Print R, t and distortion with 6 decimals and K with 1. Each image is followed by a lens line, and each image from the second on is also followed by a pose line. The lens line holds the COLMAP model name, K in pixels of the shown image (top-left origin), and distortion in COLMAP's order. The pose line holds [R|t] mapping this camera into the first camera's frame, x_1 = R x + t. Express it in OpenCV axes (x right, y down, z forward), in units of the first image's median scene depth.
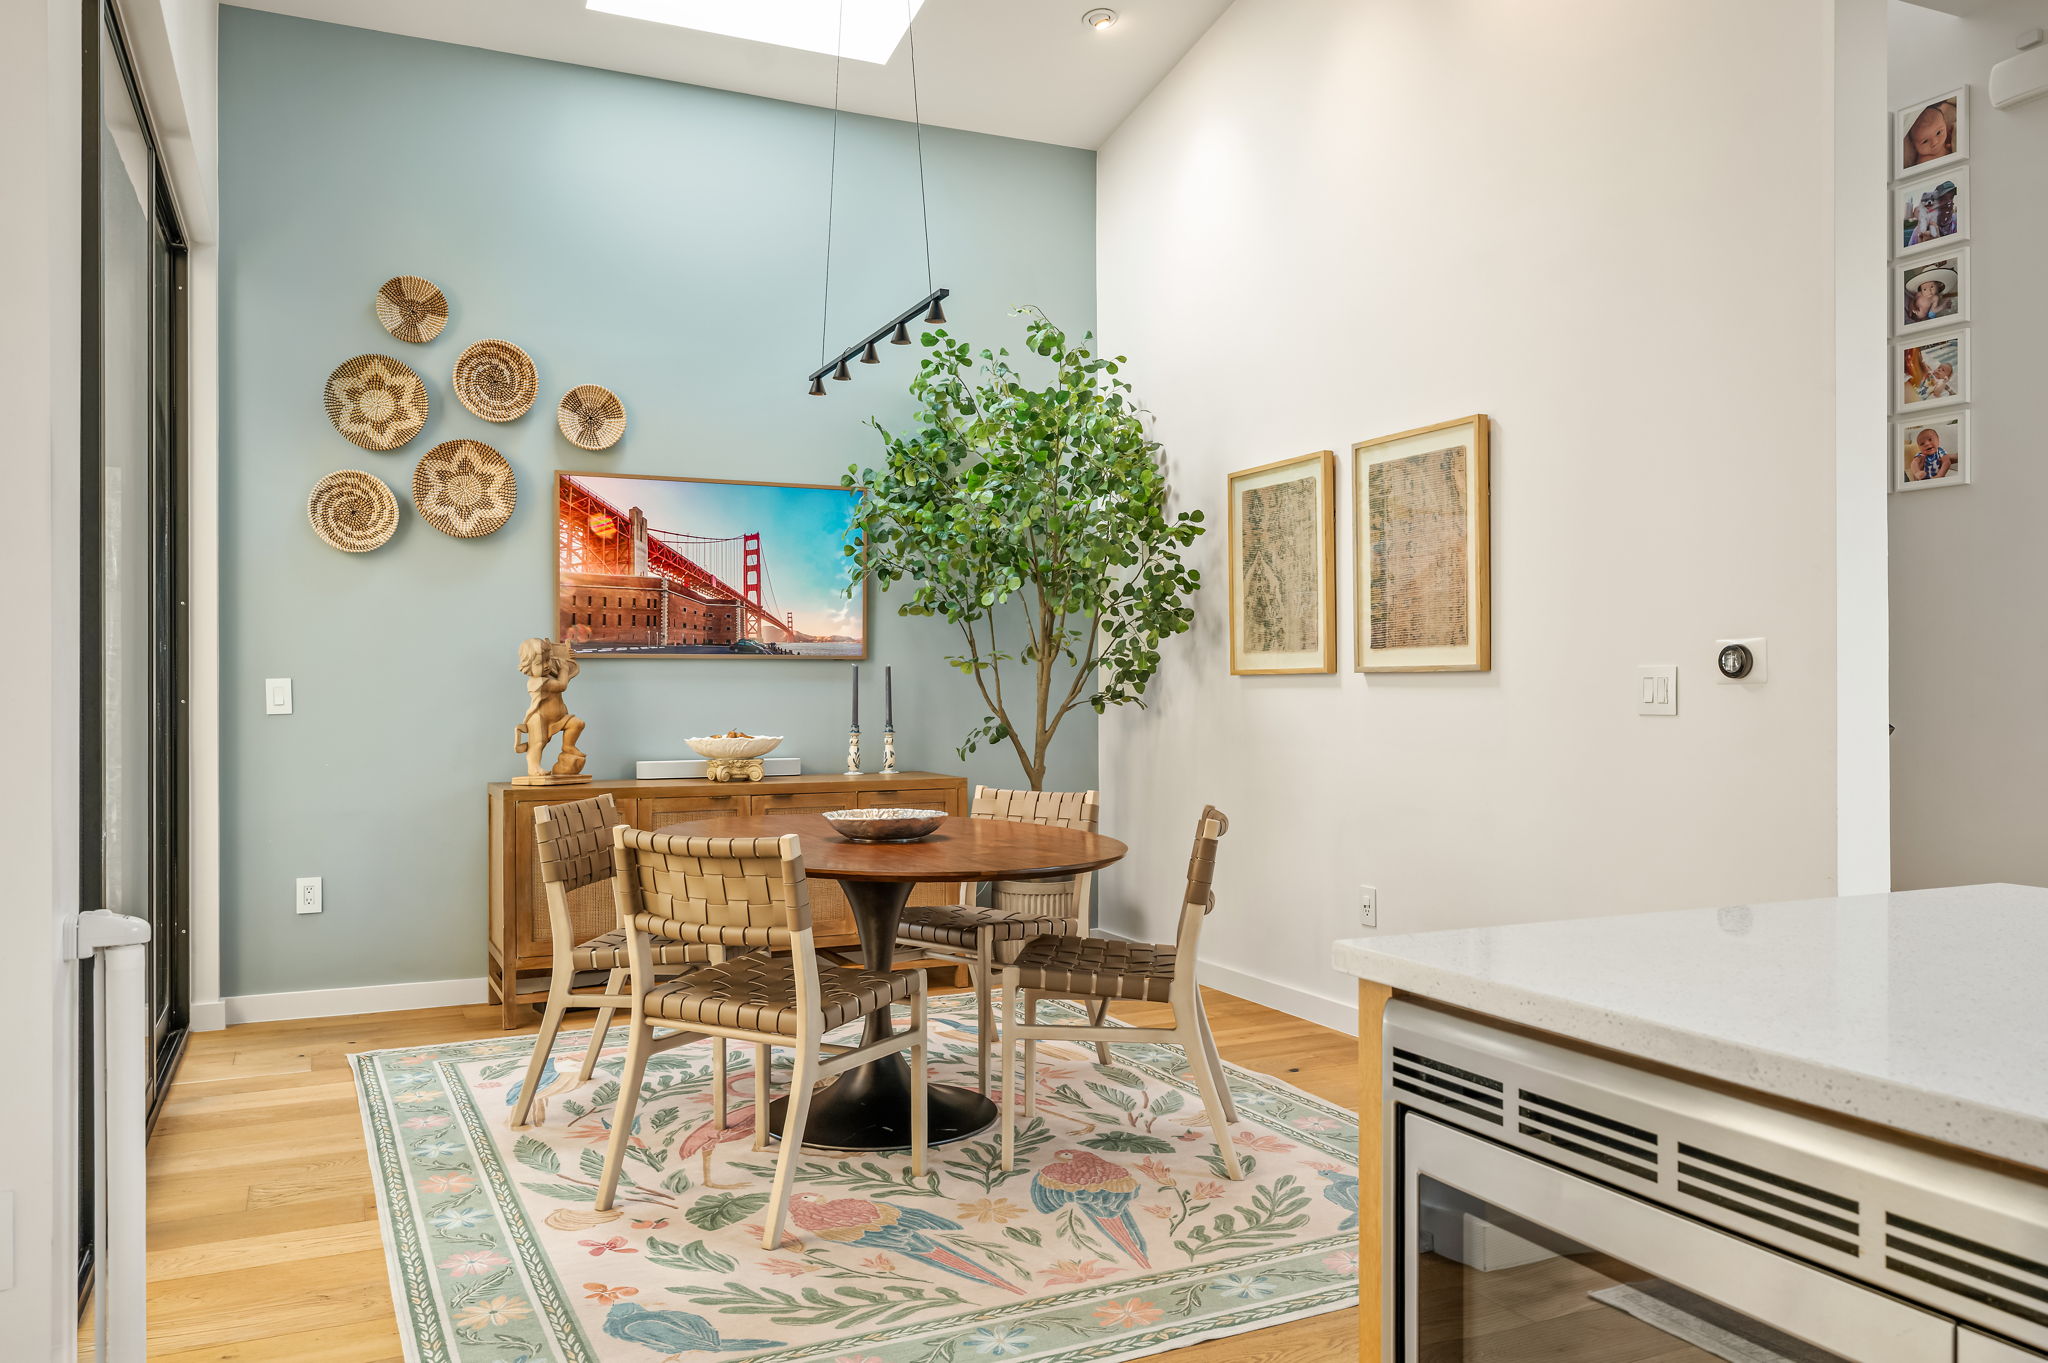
lens RADIAL K [[1507.6, 0, 1027.4], [0, 1507.6, 688.5], [0, 0, 1]] dist [-0.003191, 0.008926]
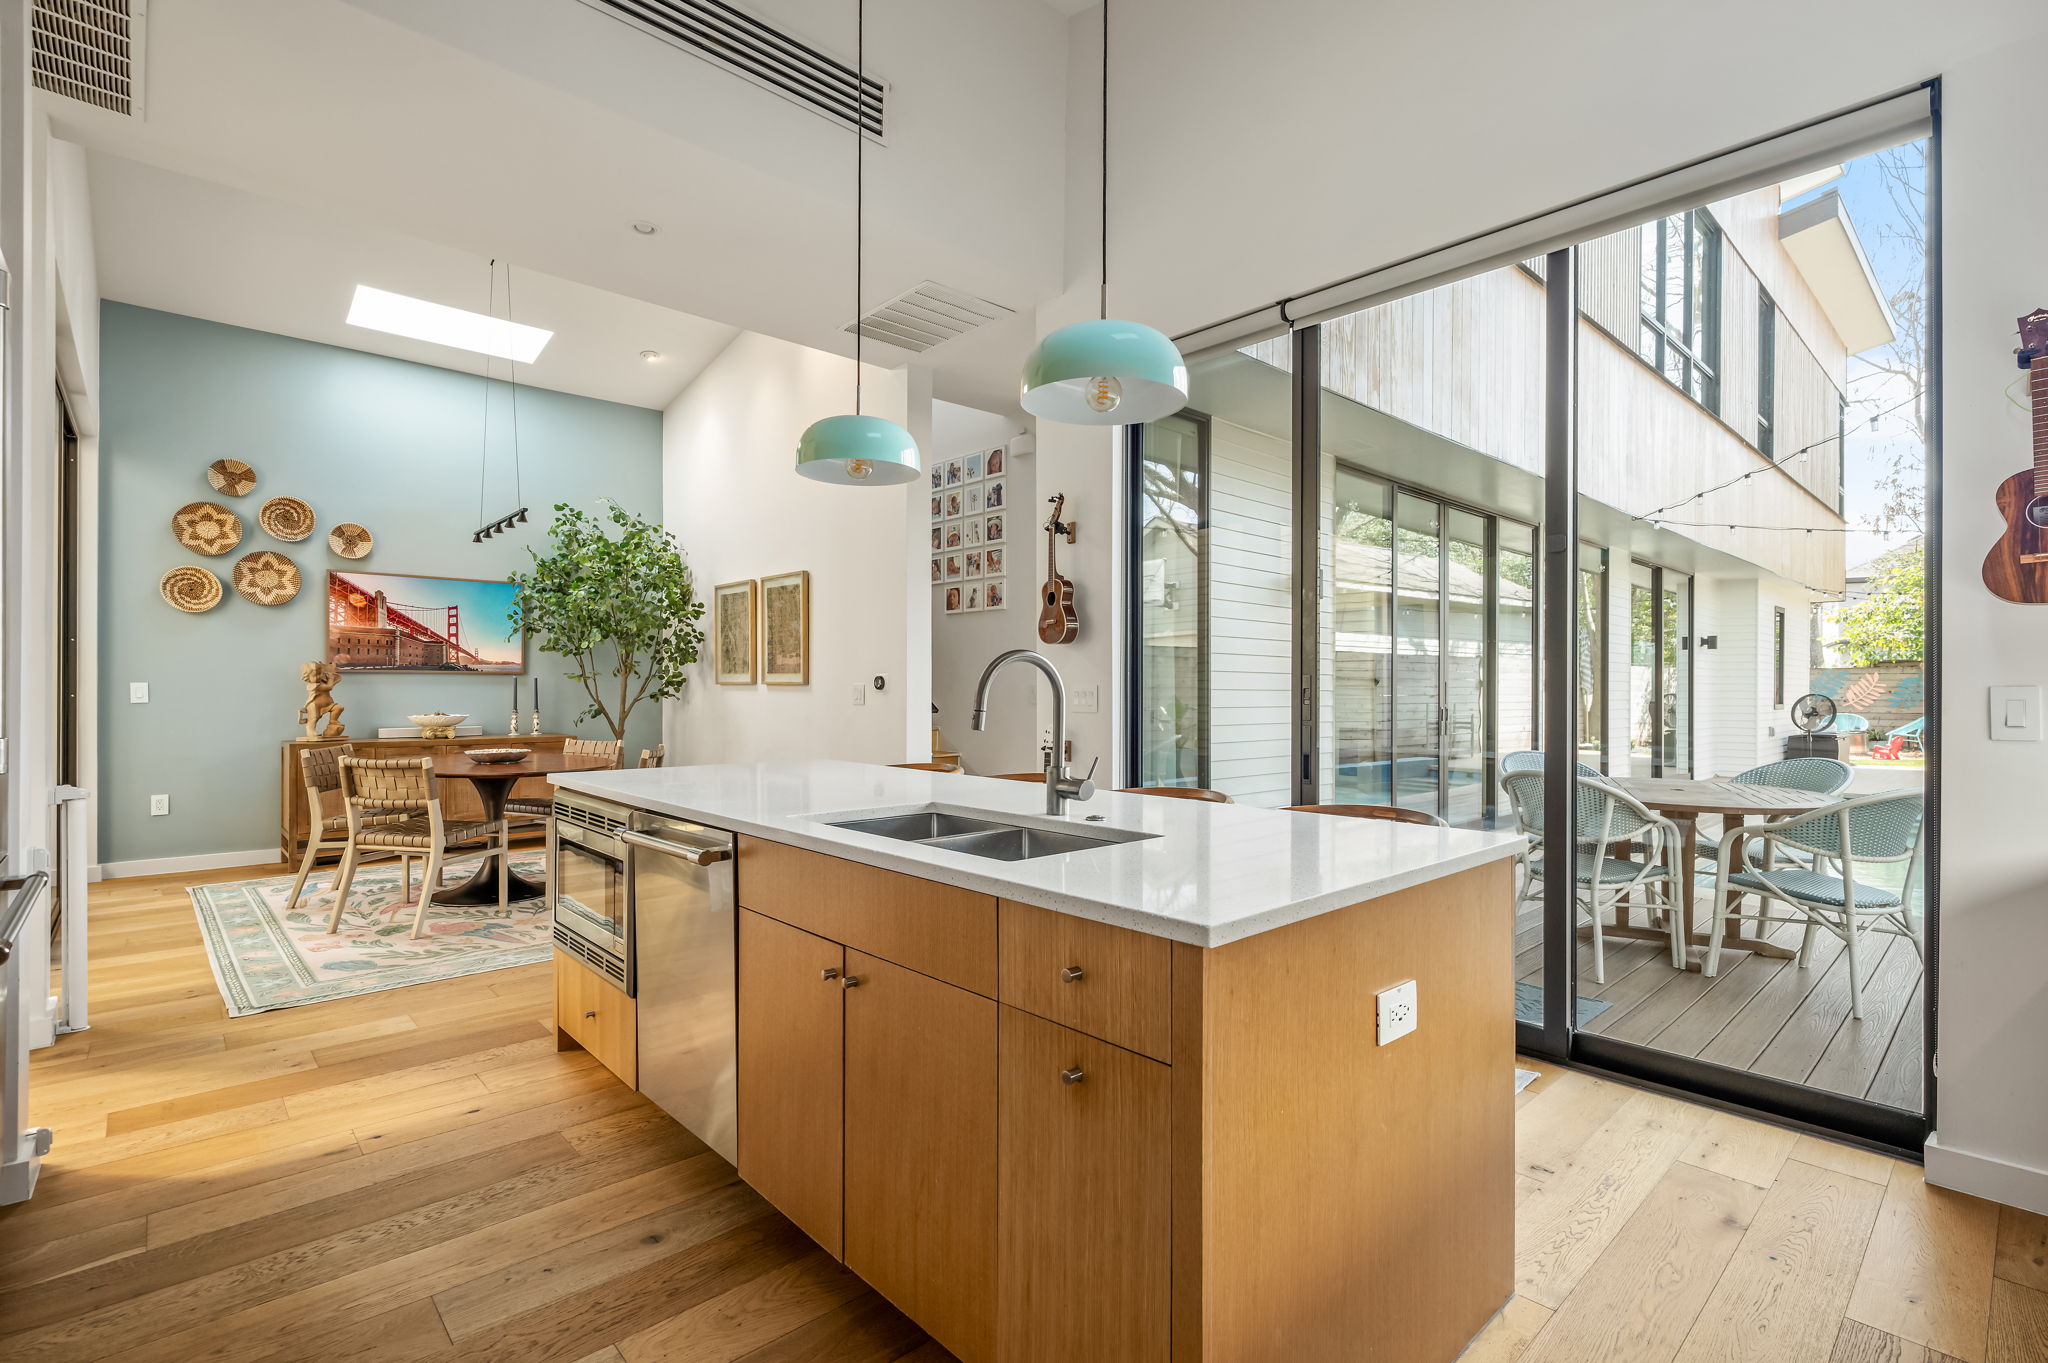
lens RADIAL K [[946.2, 0, 1029.5], [0, 946.2, 686.5], [0, 0, 1]] dist [0.005991, -0.002980]
pose [[0.954011, 0.006248, 0.299705, 0.185071], [-0.006934, 0.999975, 0.001224, -0.012067], [-0.299690, -0.003246, 0.954031, -0.418853]]
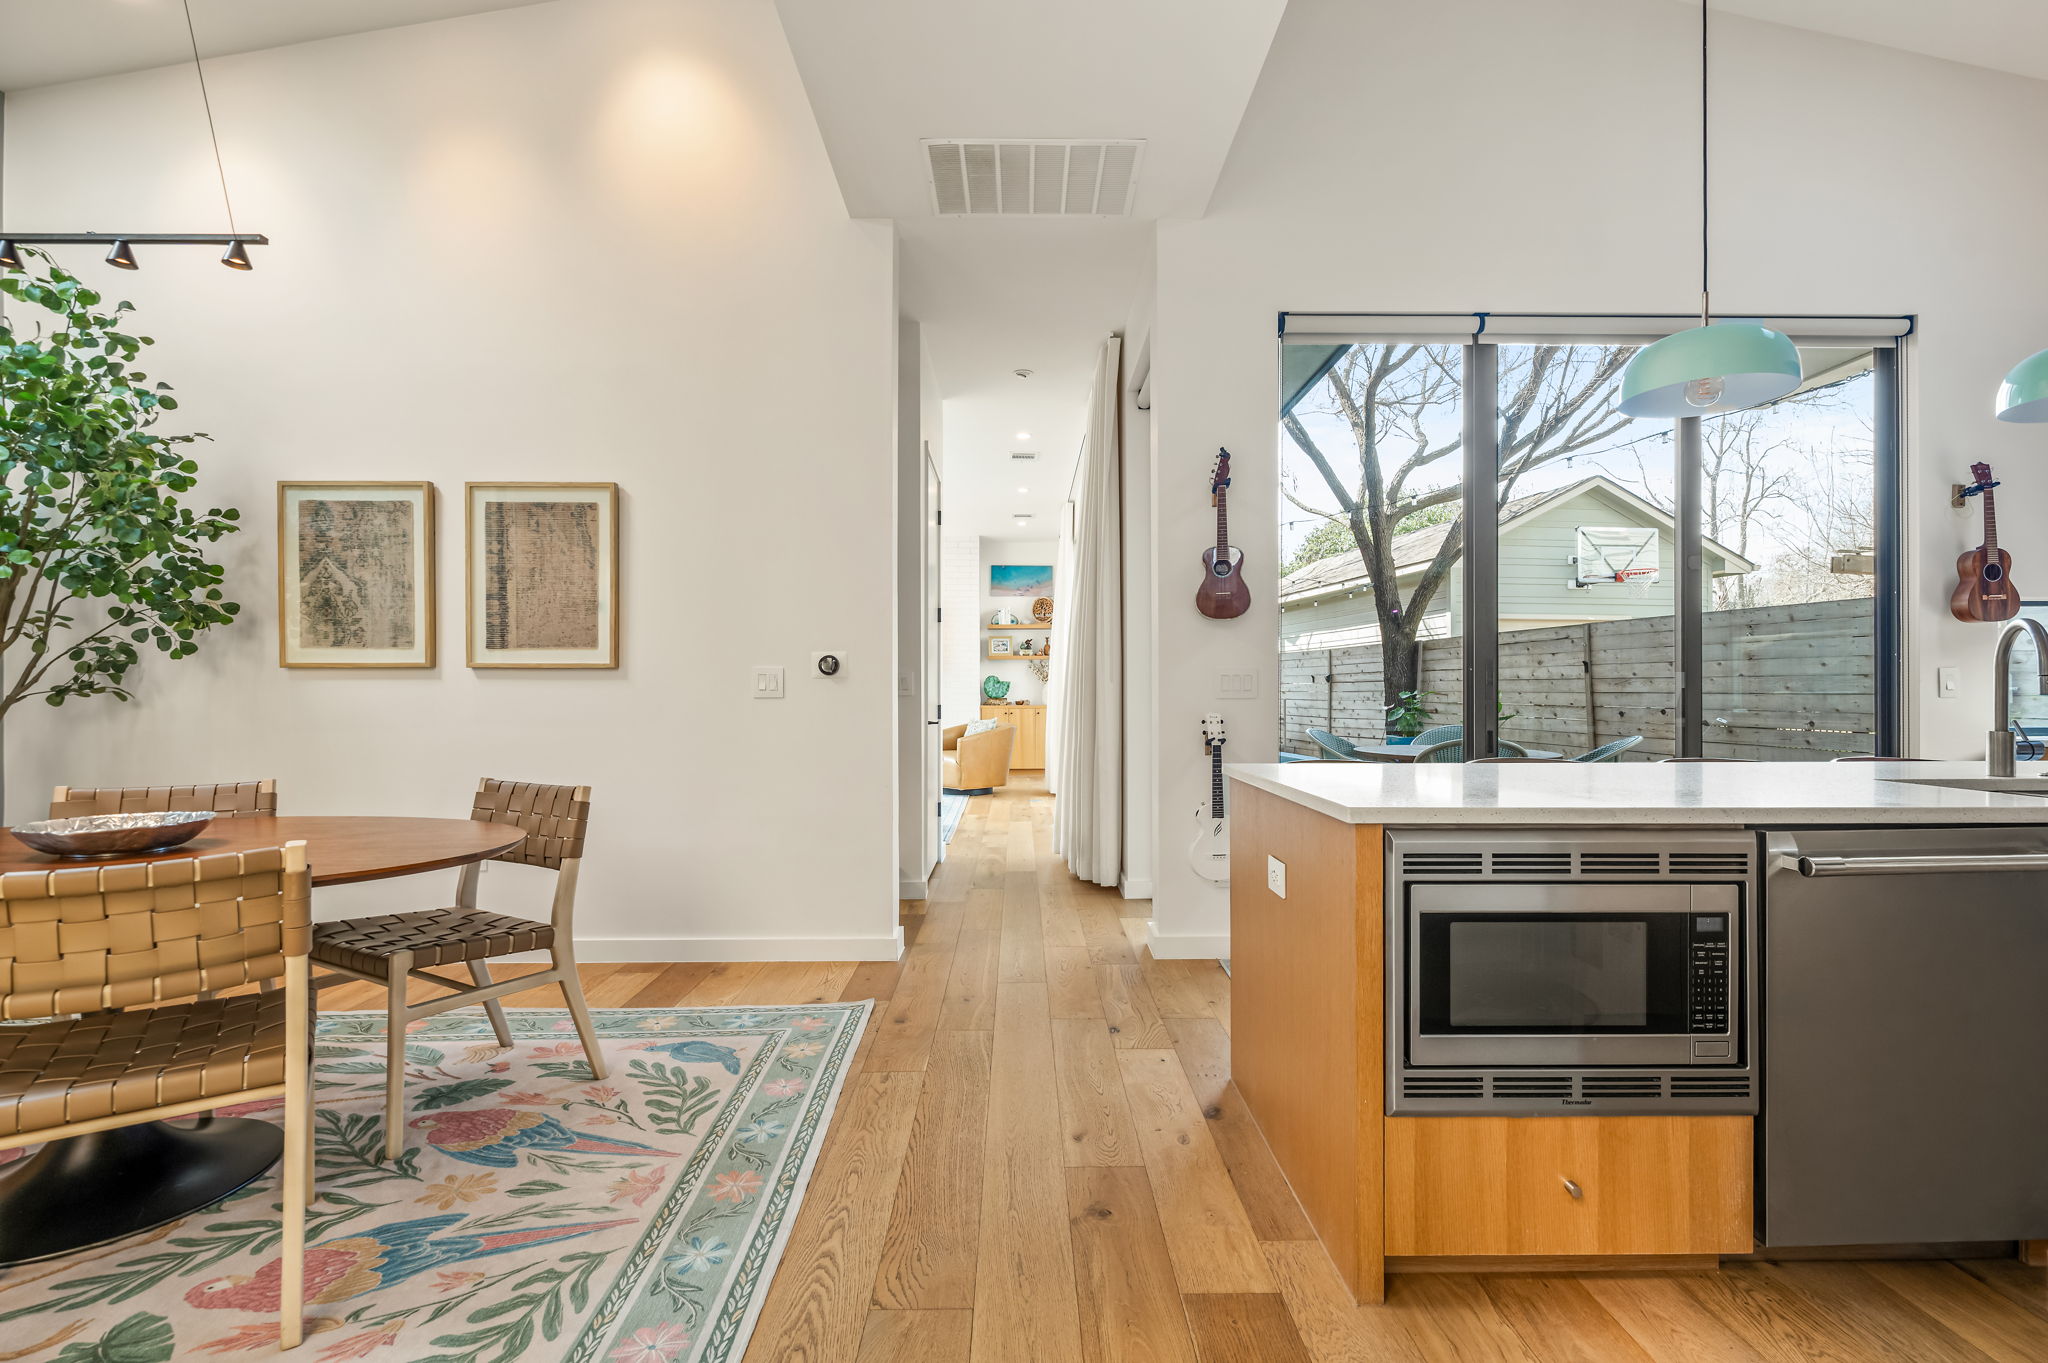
lens RADIAL K [[946.2, 0, 1033.5], [0, 946.2, 688.1], [0, 0, 1]] dist [0.005991, -0.002980]
pose [[0.409450, 0.003785, 0.912325, -0.312571], [-0.002083, 0.999993, -0.003214, 0.008209], [-0.912330, -0.000585, 0.409455, 0.271816]]
